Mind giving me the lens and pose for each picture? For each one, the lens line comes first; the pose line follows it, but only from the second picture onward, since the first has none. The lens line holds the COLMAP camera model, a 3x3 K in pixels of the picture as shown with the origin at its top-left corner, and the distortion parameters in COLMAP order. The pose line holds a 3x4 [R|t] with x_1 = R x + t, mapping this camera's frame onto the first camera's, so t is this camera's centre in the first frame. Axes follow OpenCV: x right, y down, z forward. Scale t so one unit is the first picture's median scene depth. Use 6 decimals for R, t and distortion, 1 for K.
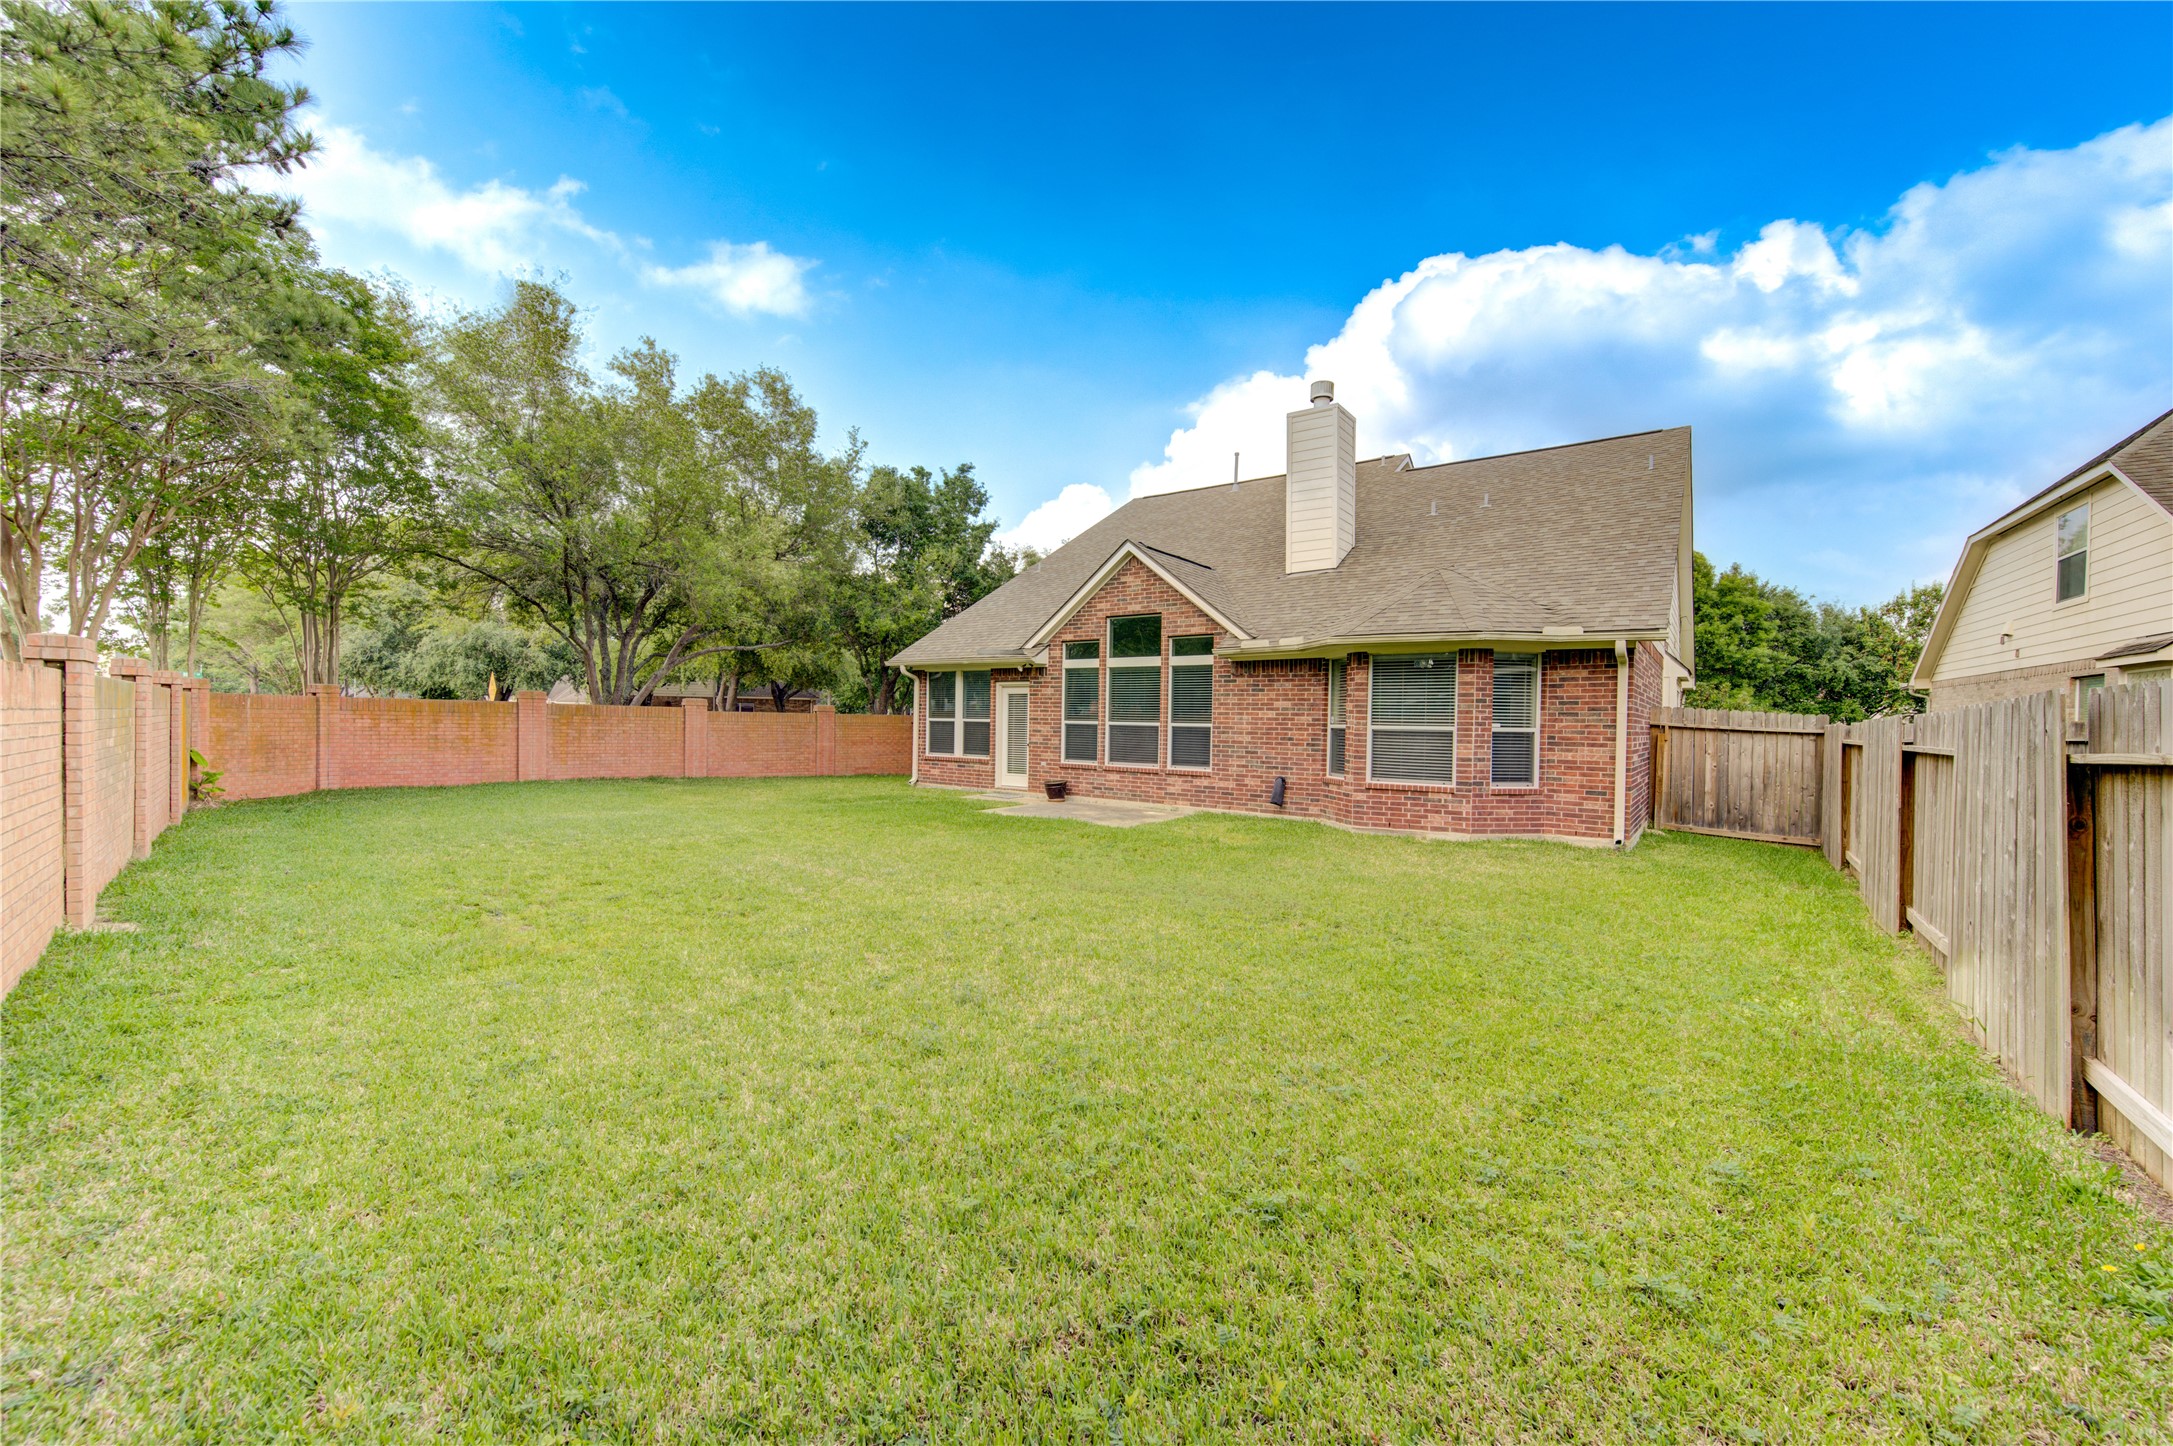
lens RADIAL K [[839.8, 0, 1077.6], [0, 839.8, 719.7], [0, 0, 1]] dist [-0.002627, -0.000665]
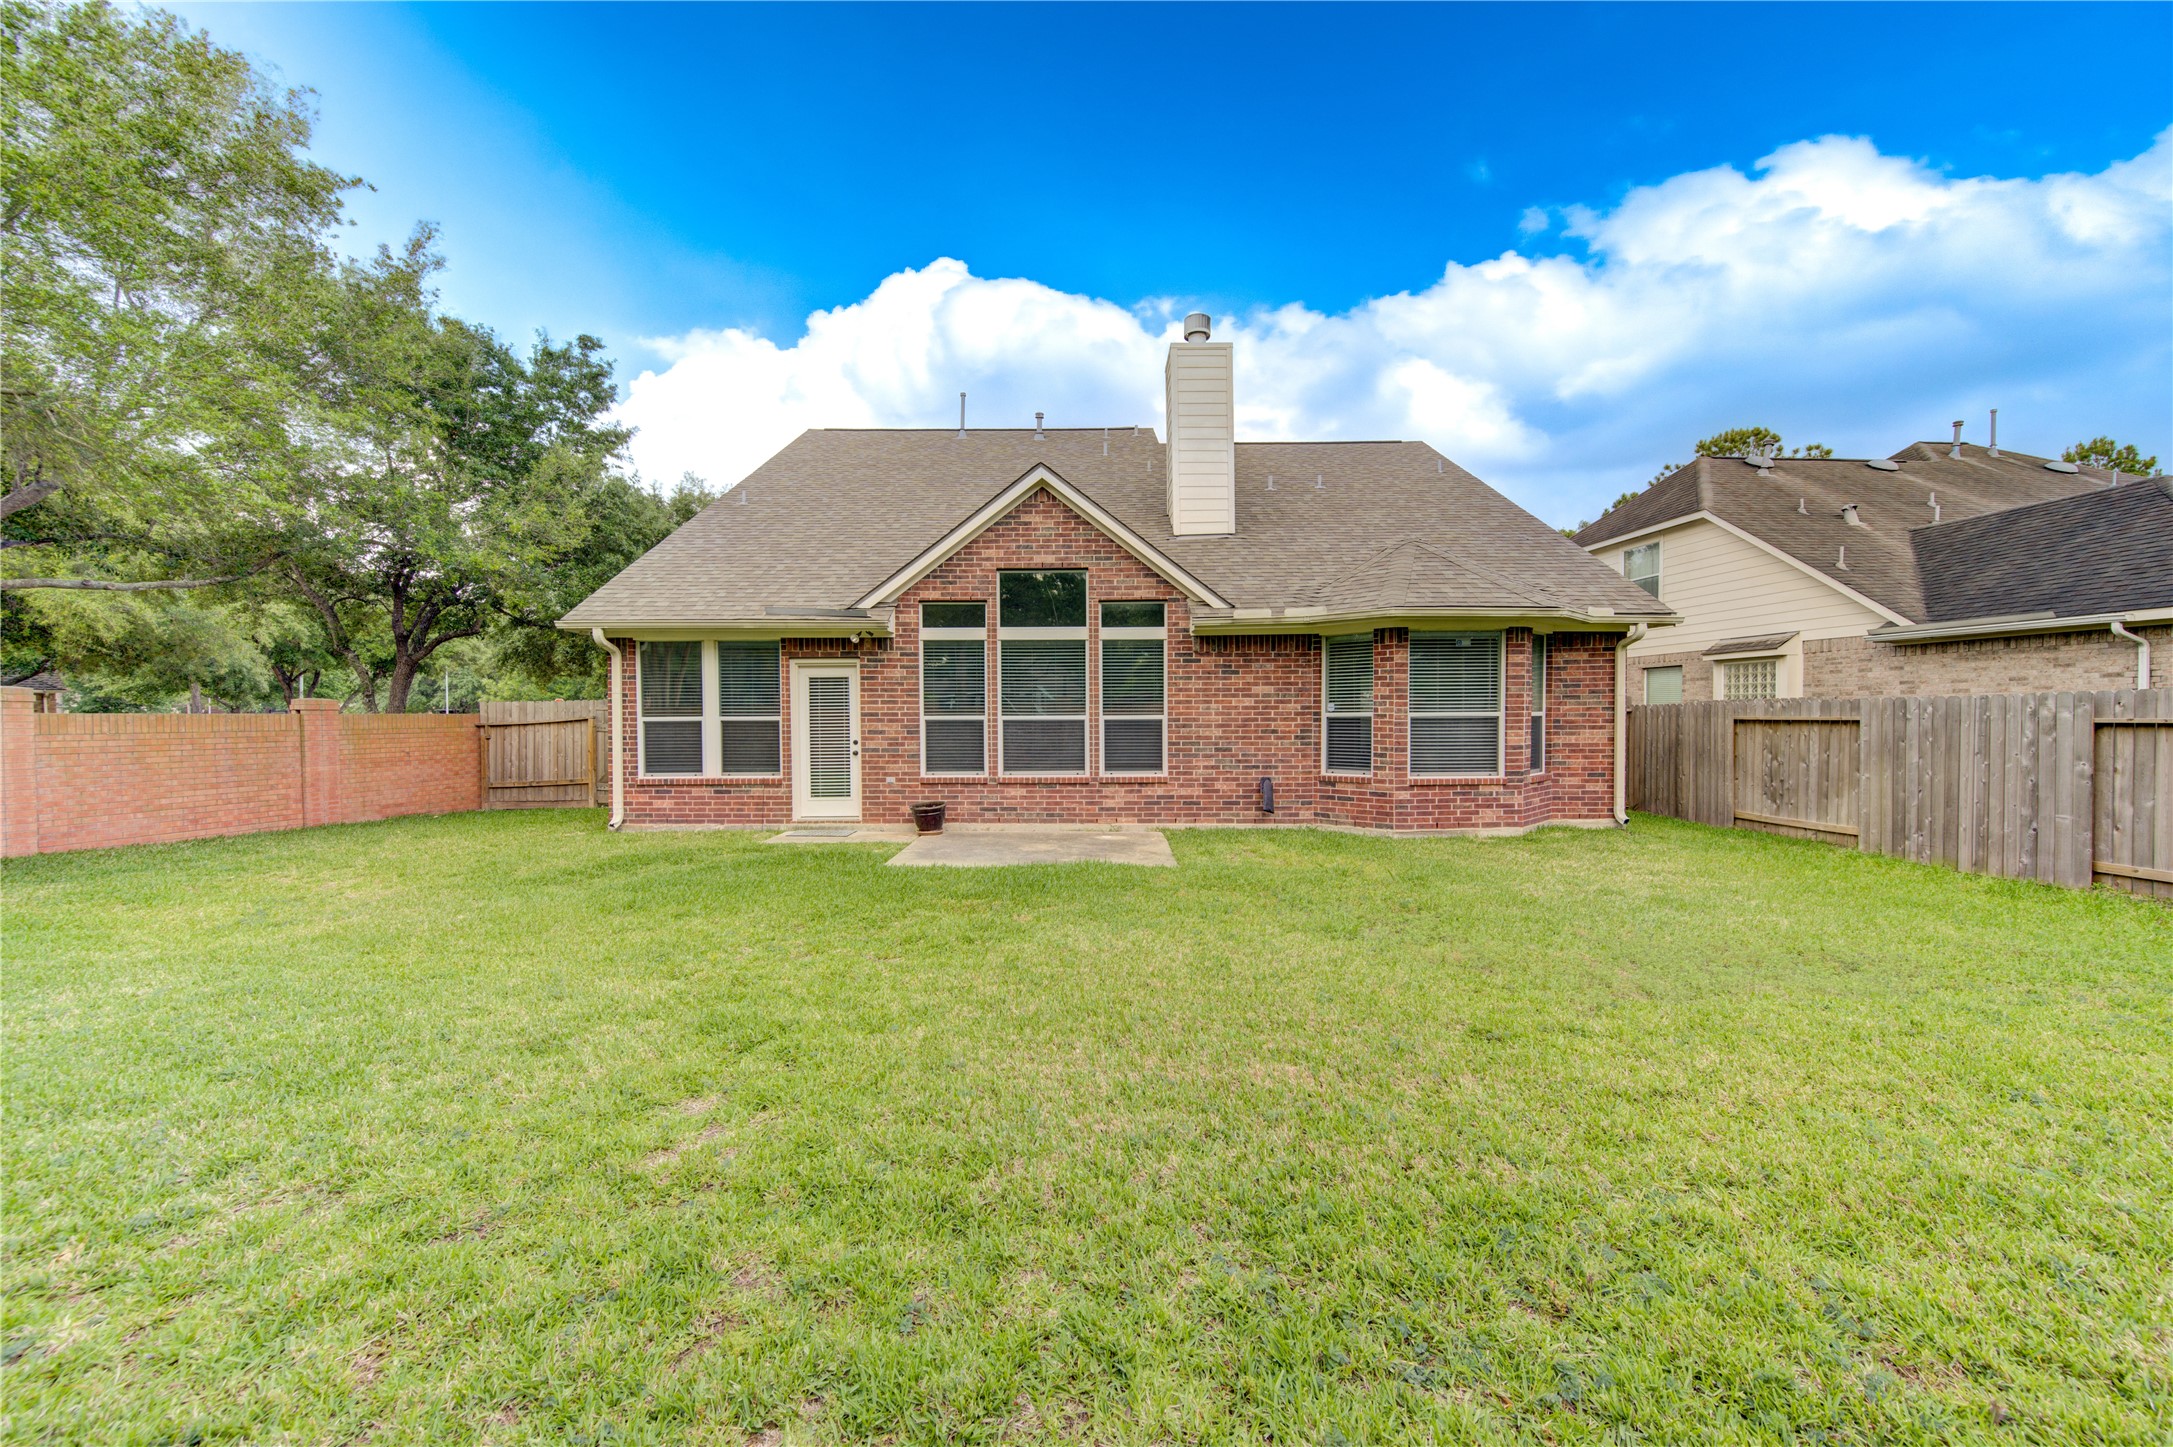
lens RADIAL K [[858.2, 0, 1088.6], [0, 858.2, 715.0], [0, 0, 1]] dist [-0.008923, 0.000753]
pose [[0.814793, -0.019234, 0.579433, -0.336081], [0.018619, 0.999802, 0.007007, -0.002109], [-0.579453, 0.005079, 0.814990, 0.367107]]
